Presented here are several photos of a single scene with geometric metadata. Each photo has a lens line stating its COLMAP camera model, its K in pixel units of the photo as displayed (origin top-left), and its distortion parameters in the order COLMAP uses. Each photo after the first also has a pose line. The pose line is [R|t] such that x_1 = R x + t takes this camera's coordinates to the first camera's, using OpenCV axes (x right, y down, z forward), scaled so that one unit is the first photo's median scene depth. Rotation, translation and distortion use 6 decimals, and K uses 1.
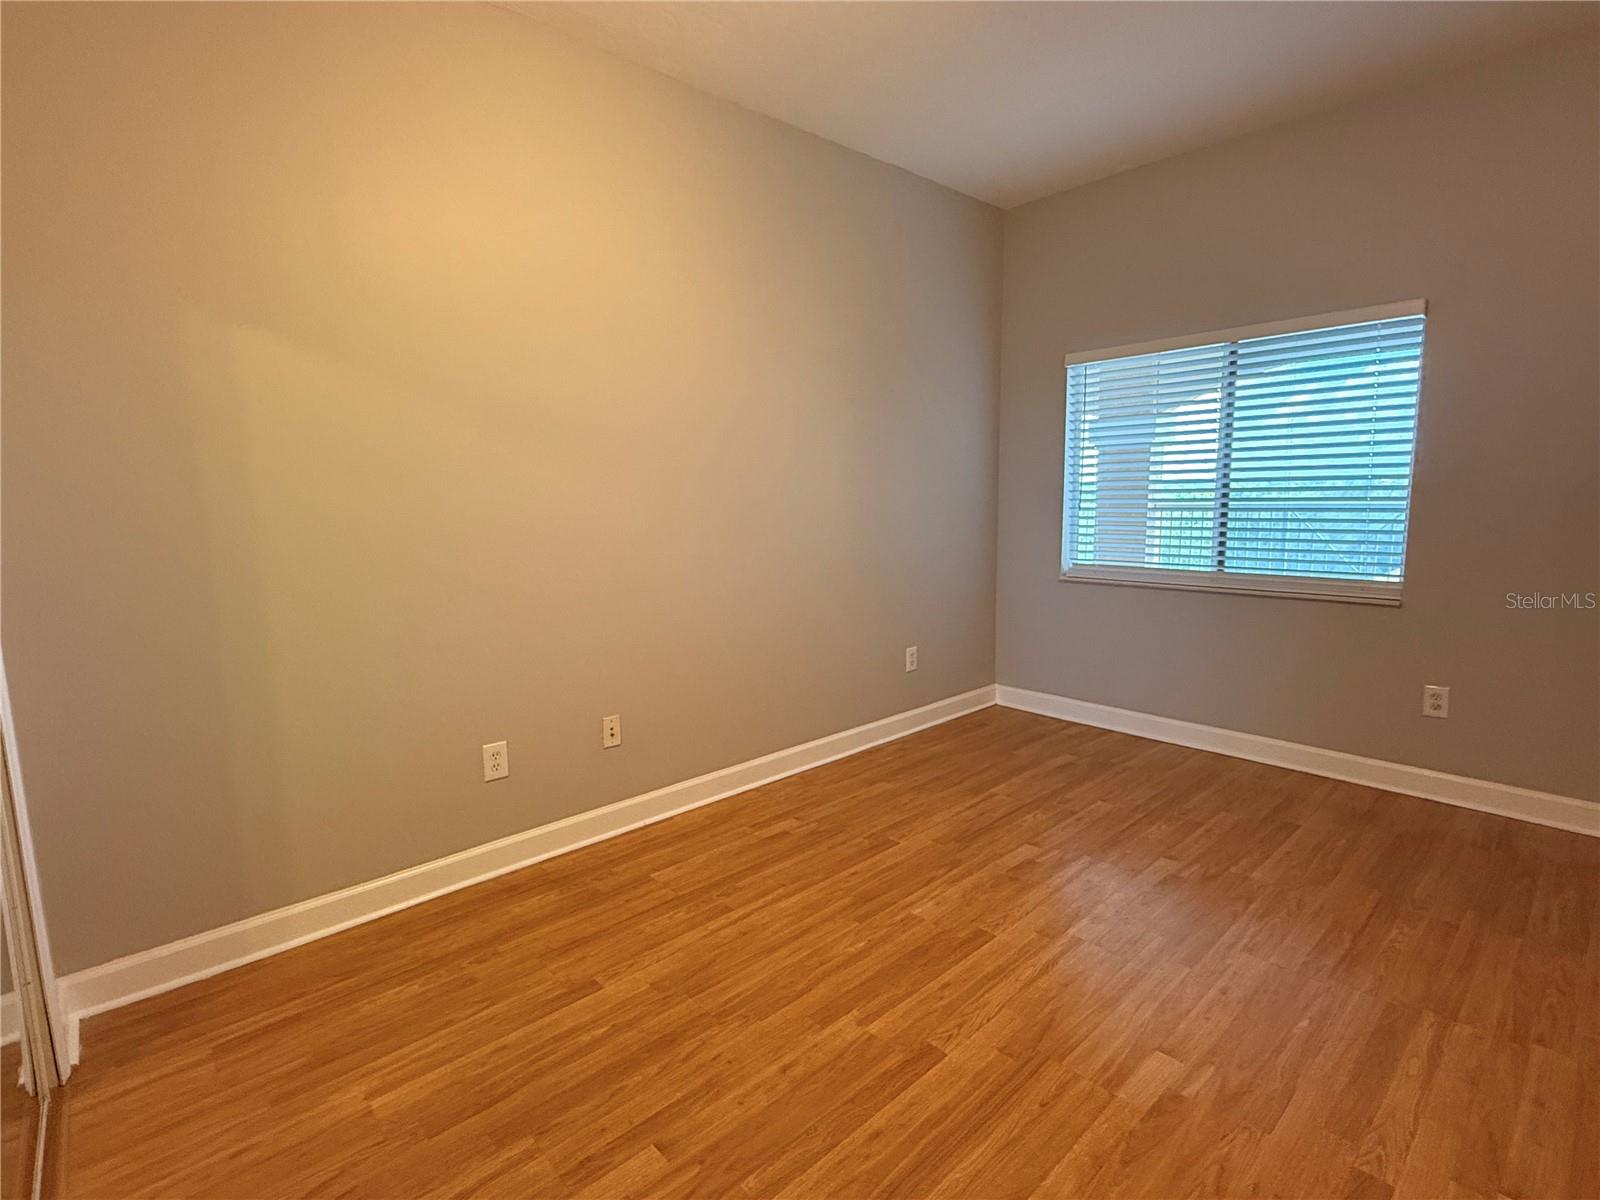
lens RADIAL K [[775.5, 0, 800.0], [0, 775.5, 600.0], [0, 0, 1]] dist [0.002677, -0.000486]
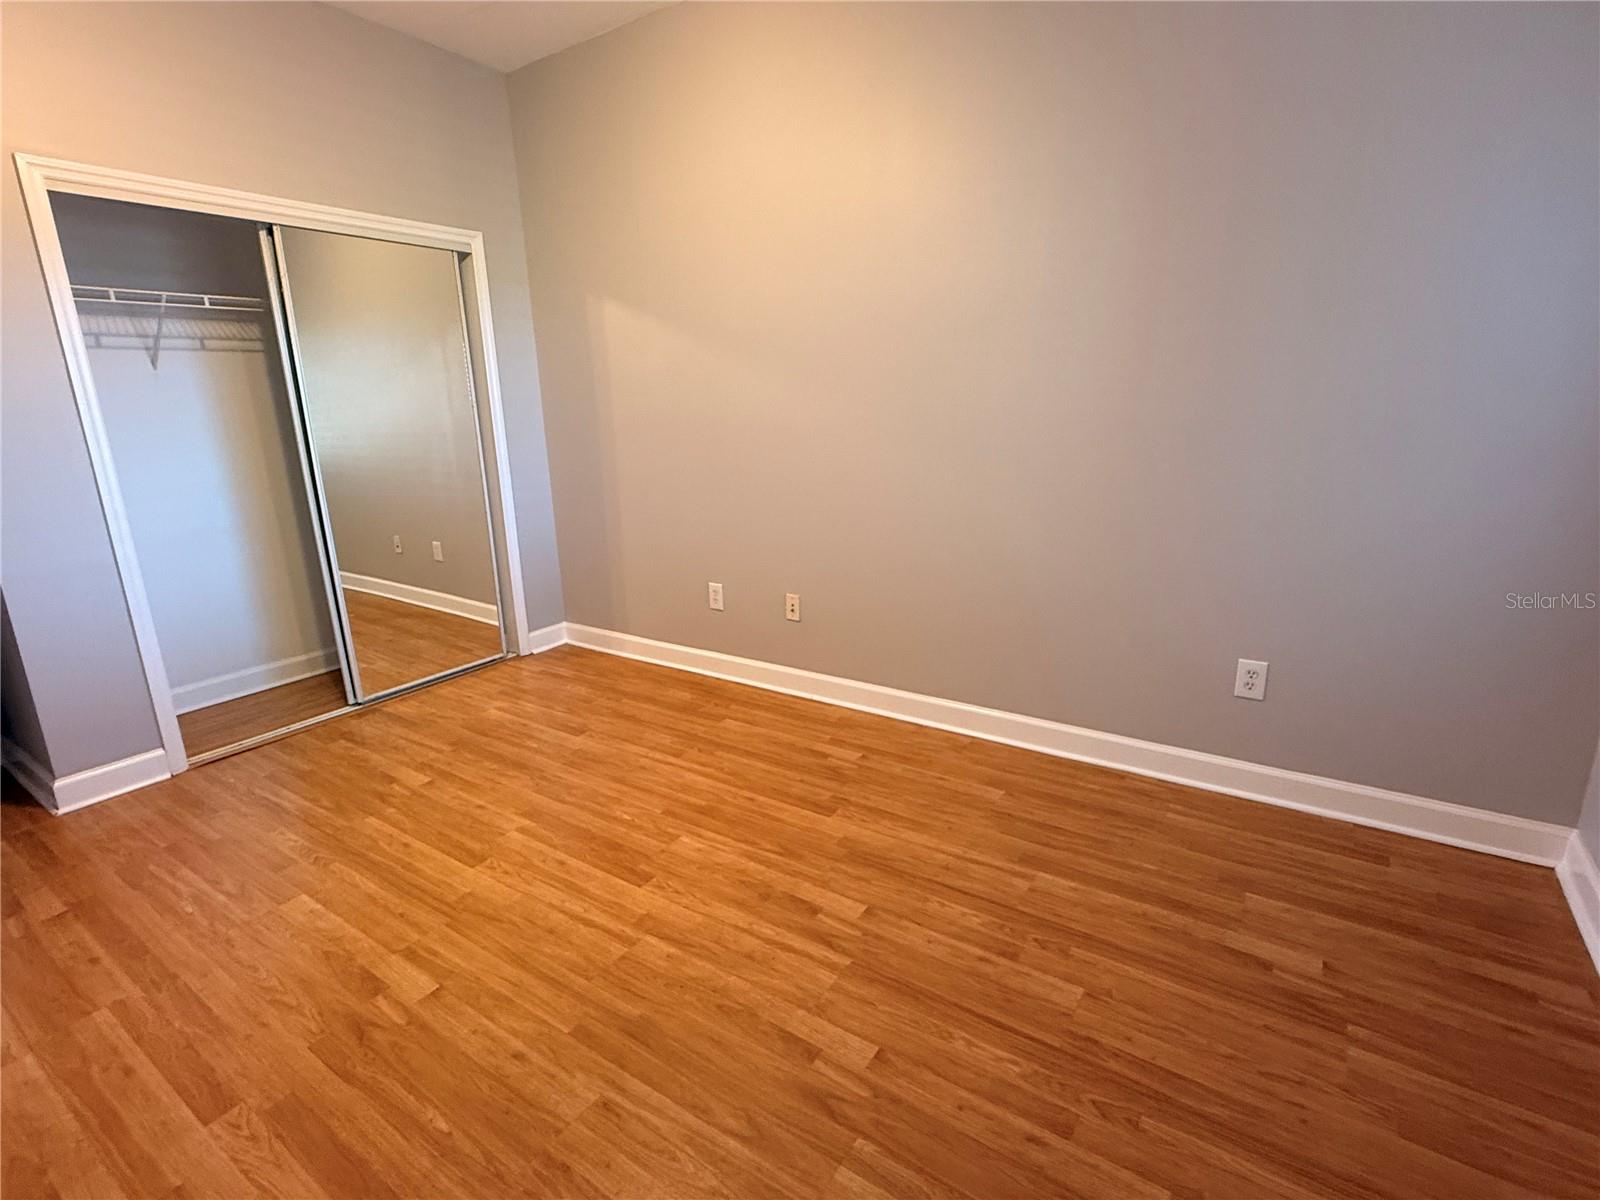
lens RADIAL K [[775.5, 0, 800.0], [0, 775.5, 600.0], [0, 0, 1]] dist [0.002677, -0.000486]
pose [[0.232172, 0.258041, -0.937822, 1.010272], [-0.111527, 0.964872, 0.237873, -0.141736], [0.966260, 0.049365, 0.252795, 0.856746]]
